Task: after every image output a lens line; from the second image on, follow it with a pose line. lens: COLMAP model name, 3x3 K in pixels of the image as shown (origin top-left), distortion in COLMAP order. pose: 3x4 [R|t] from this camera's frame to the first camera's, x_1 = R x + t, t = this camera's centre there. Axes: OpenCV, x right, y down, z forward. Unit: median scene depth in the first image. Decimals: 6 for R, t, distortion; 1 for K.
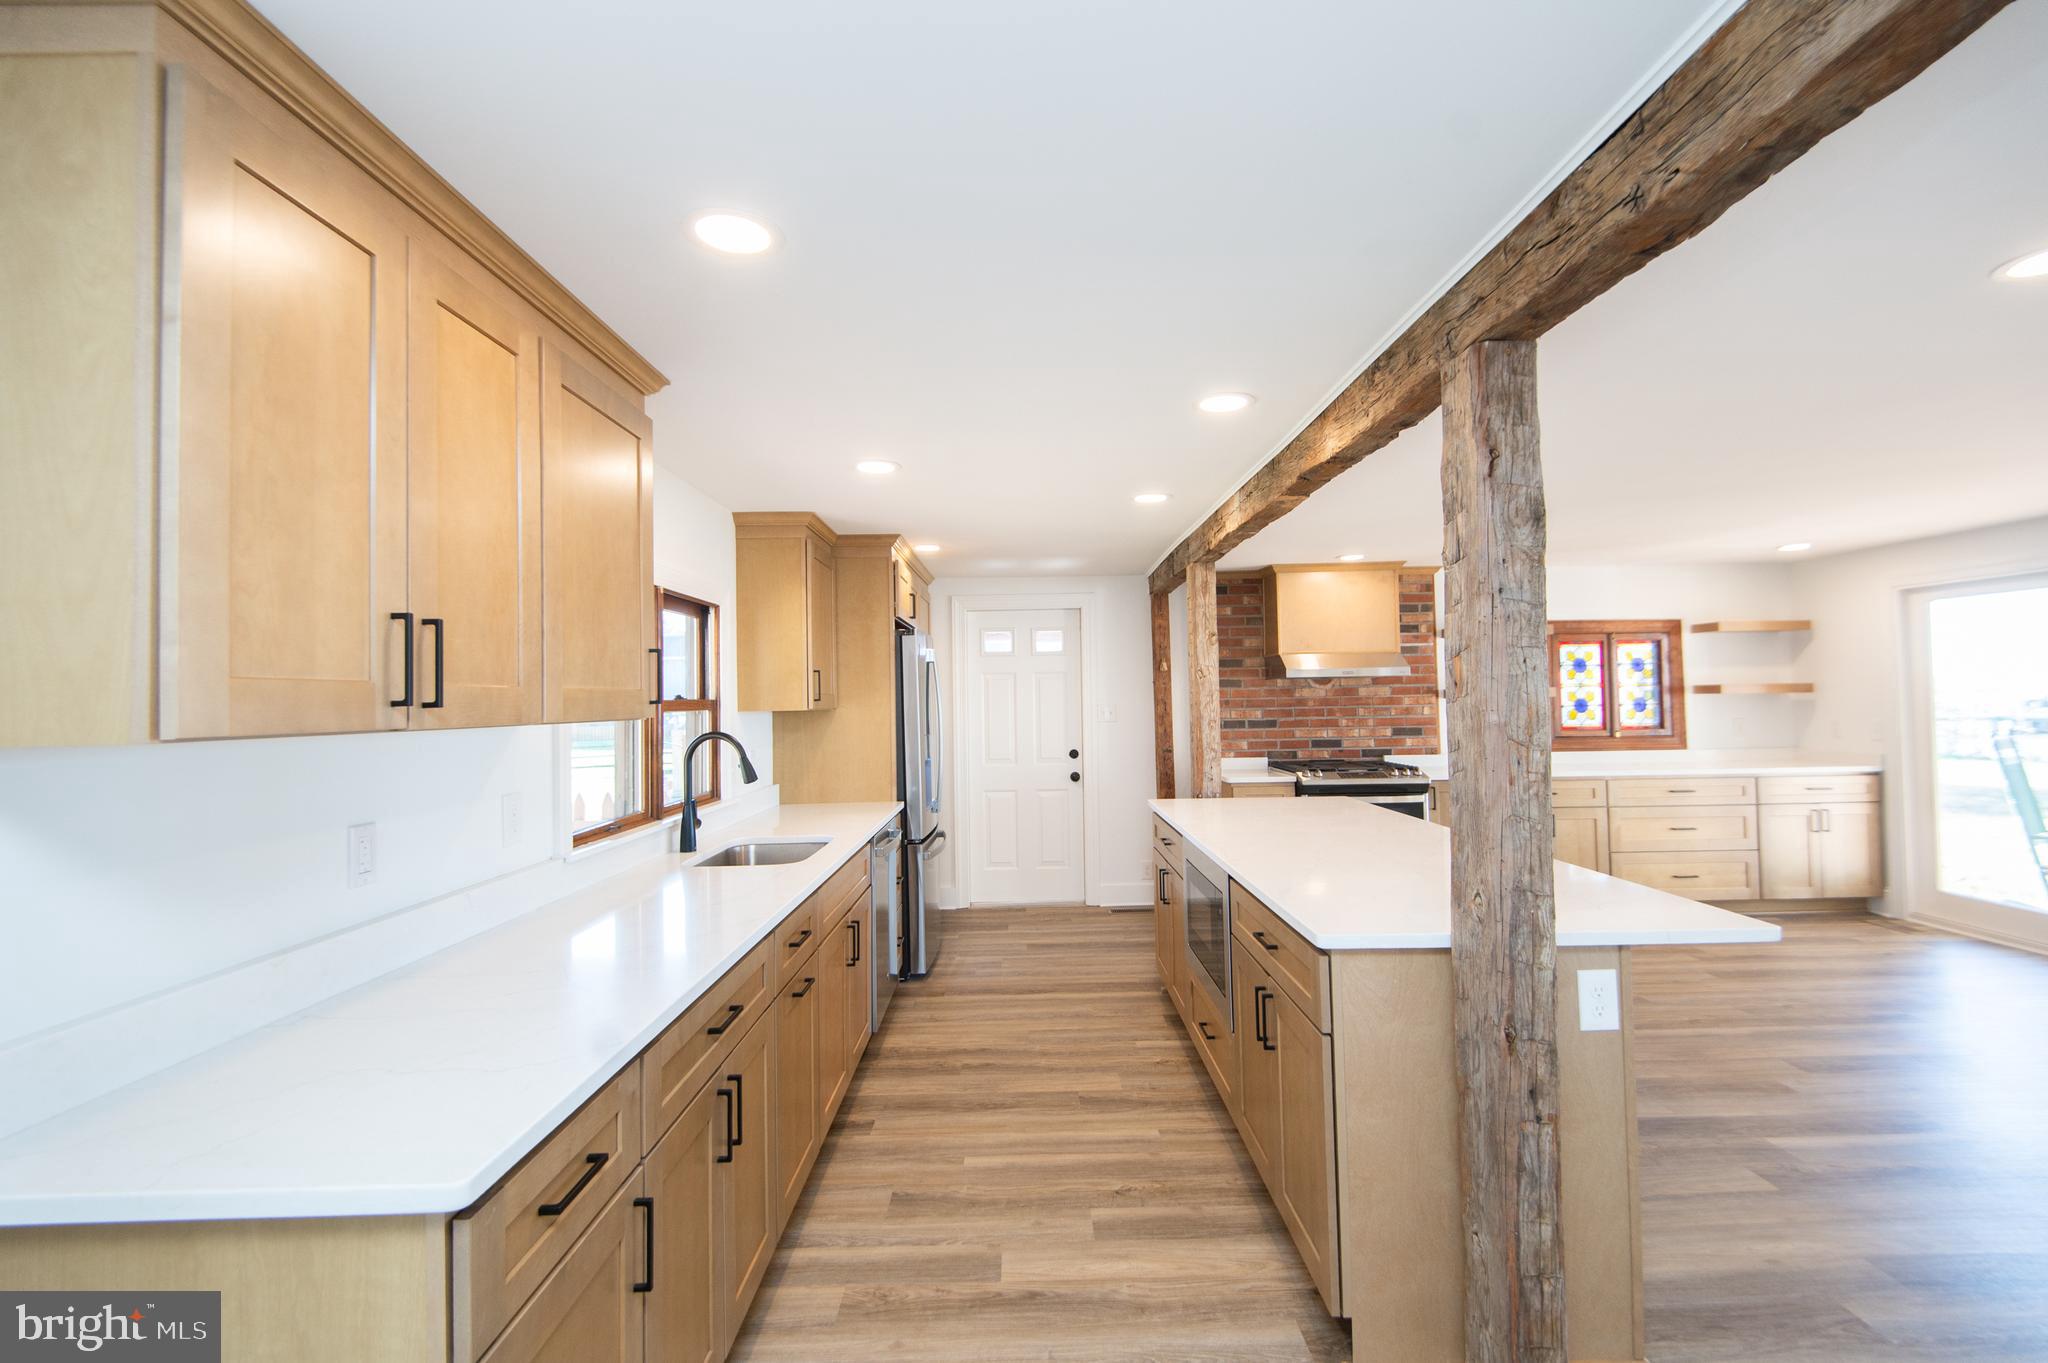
lens RADIAL K [[904.3, 0, 1029.3], [0, 904.3, 676.6], [0, 0, 1]] dist [0.035784, -0.022951]
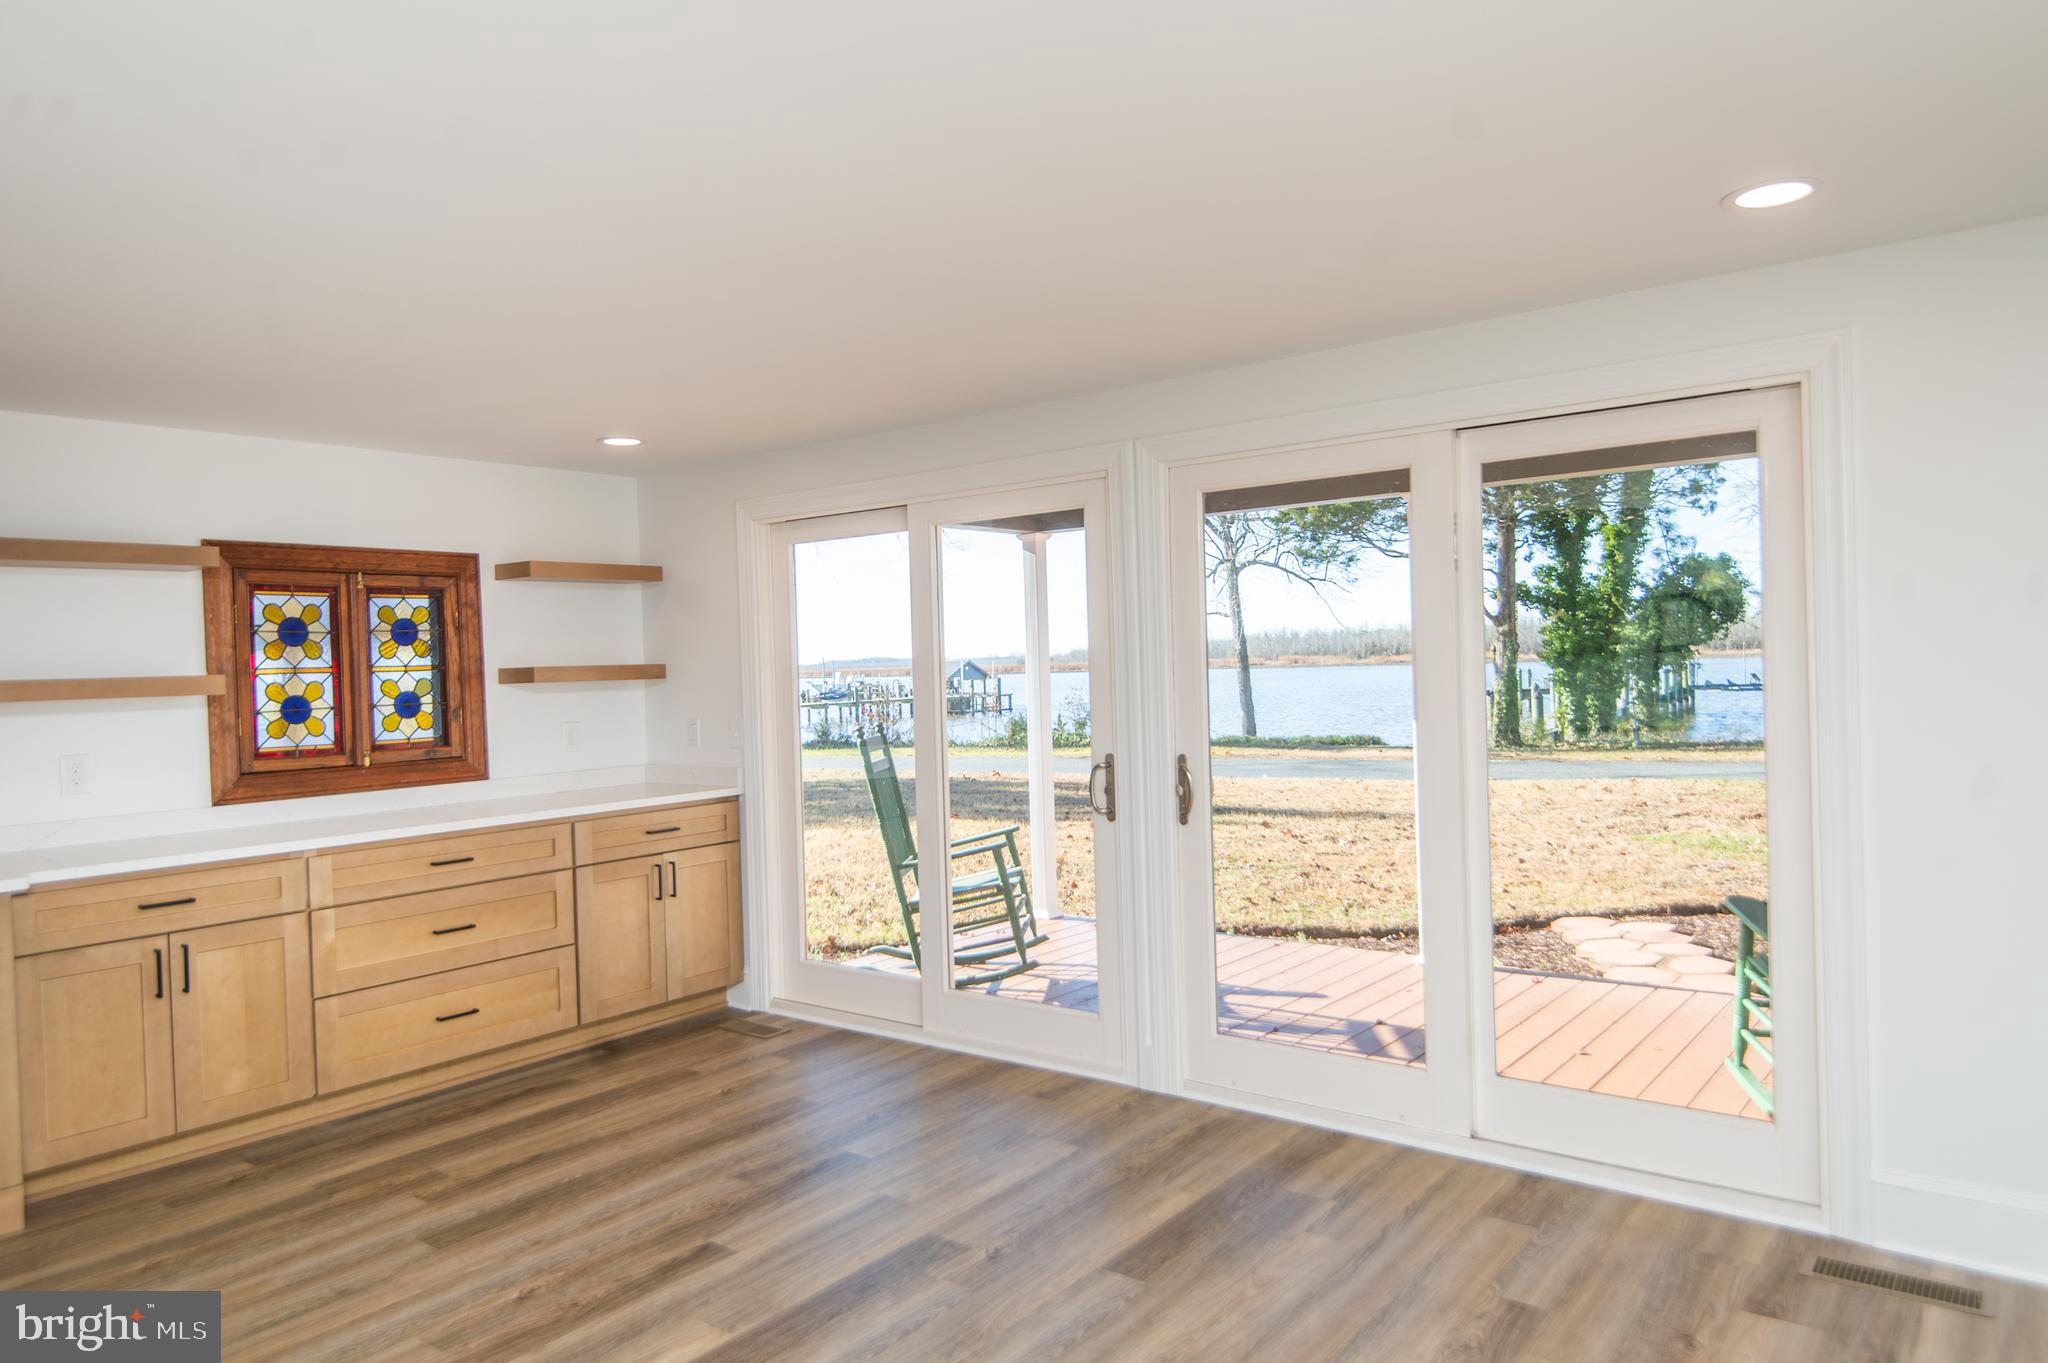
lens RADIAL K [[1321.7, 0, 1024.0], [0, 1321.7, 681.5], [0, 0, 1]] dist [0.010744, 0.000578]
pose [[0.626178, -0.015375, 0.779528, 0.282170], [0.003247, 0.999848, 0.017112, 0.004247], [-0.779673, -0.008184, 0.626133, 0.212286]]
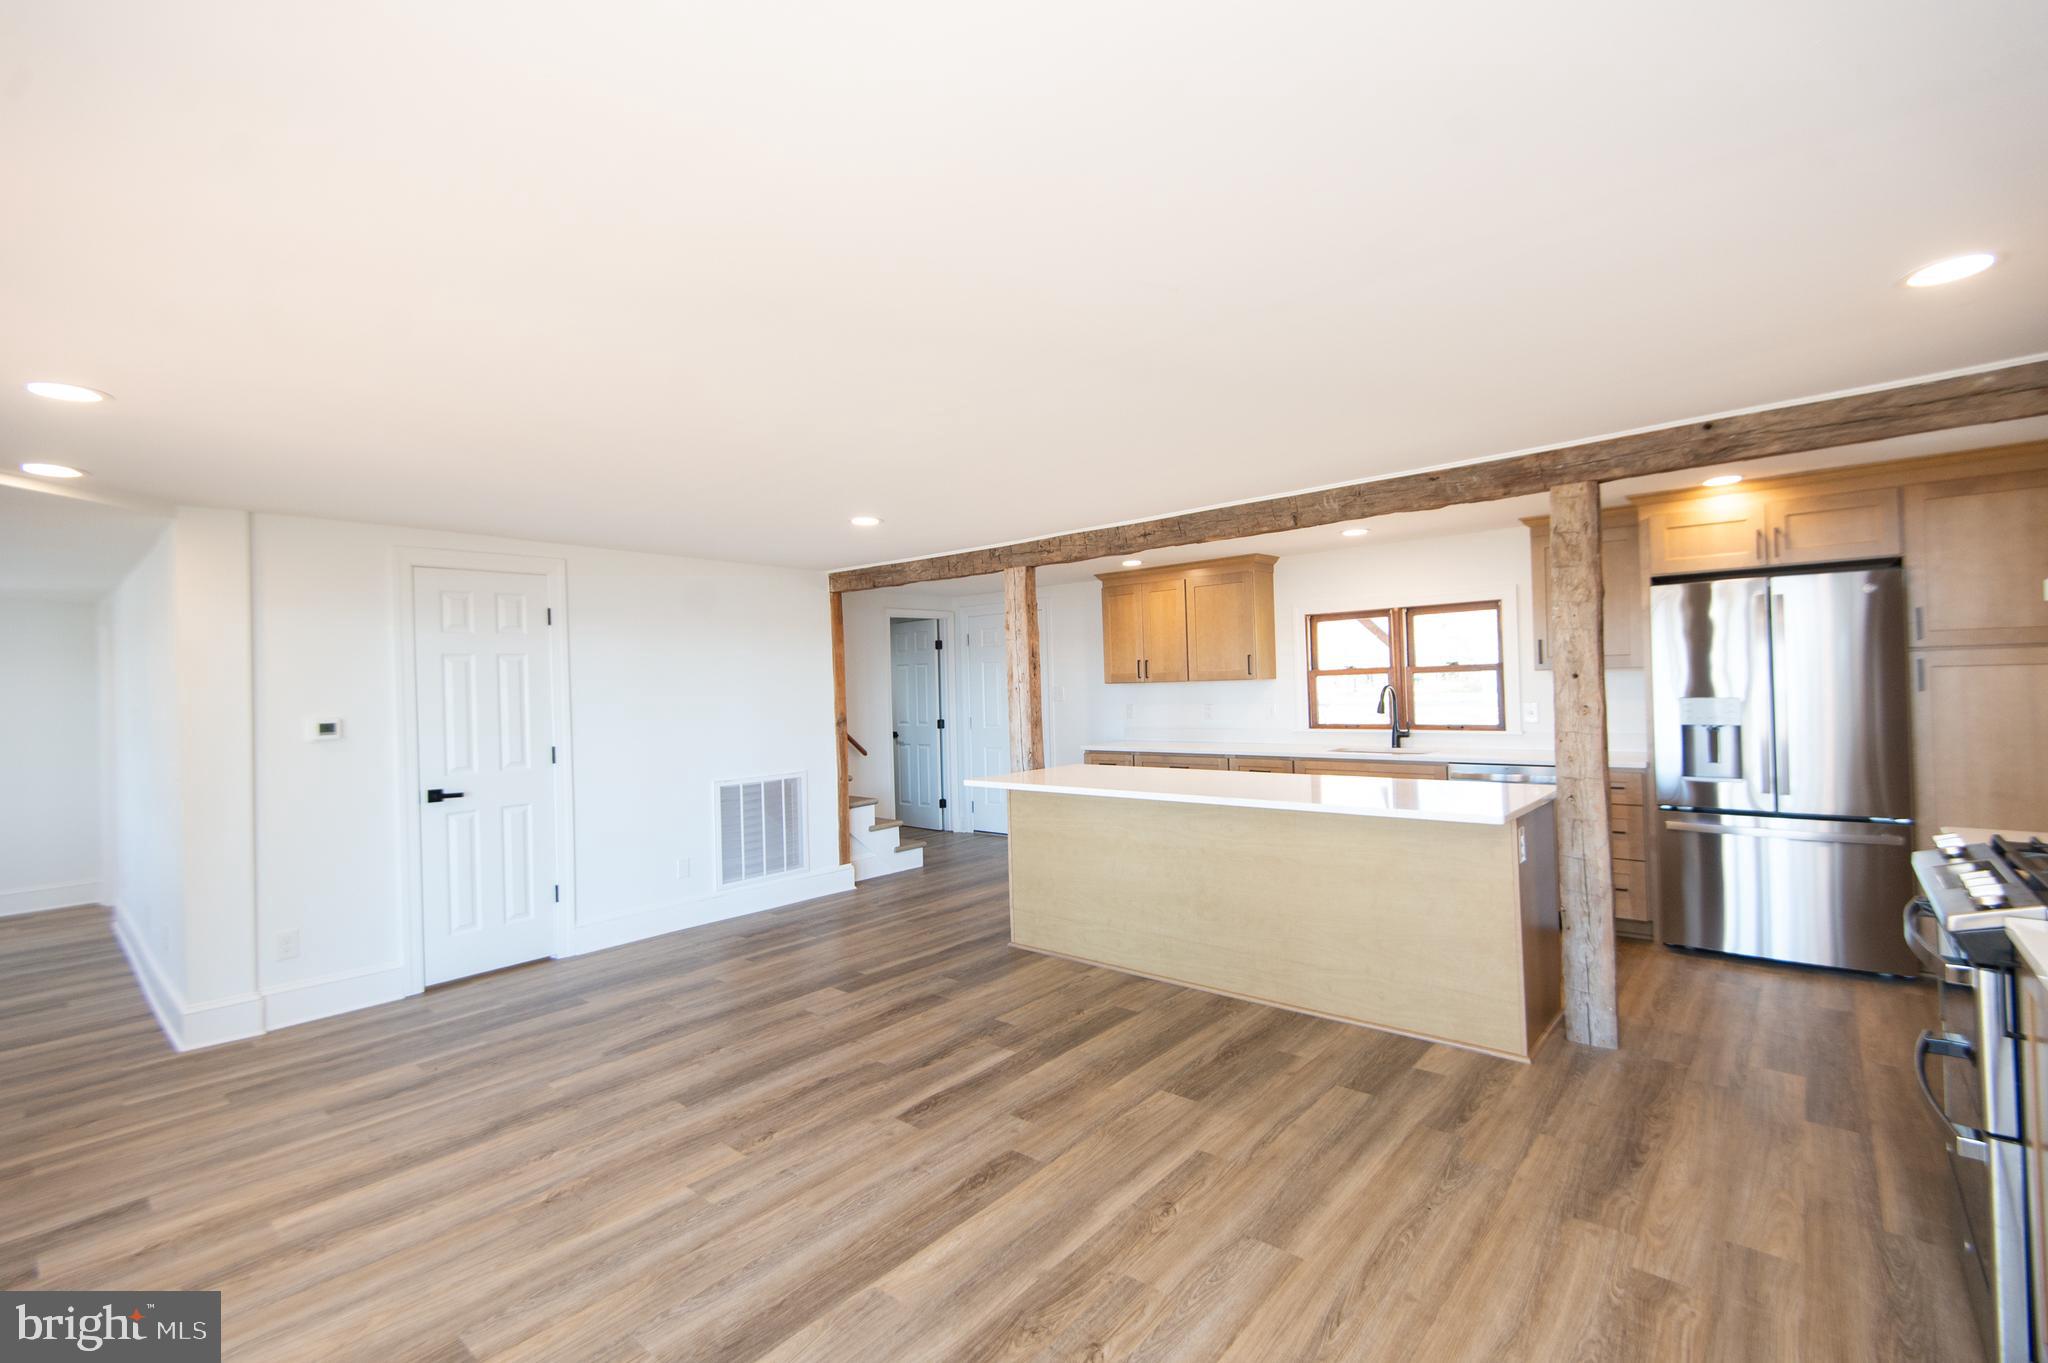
lens RADIAL K [[904.3, 0, 1029.3], [0, 904.3, 676.6], [0, 0, 1]] dist [0.035784, -0.022951]
pose [[-0.660056, 0.032494, -0.750514, 0.779605], [0.058873, 0.998229, -0.008558, 0.009185], [0.748906, -0.049834, -0.660800, 0.852130]]
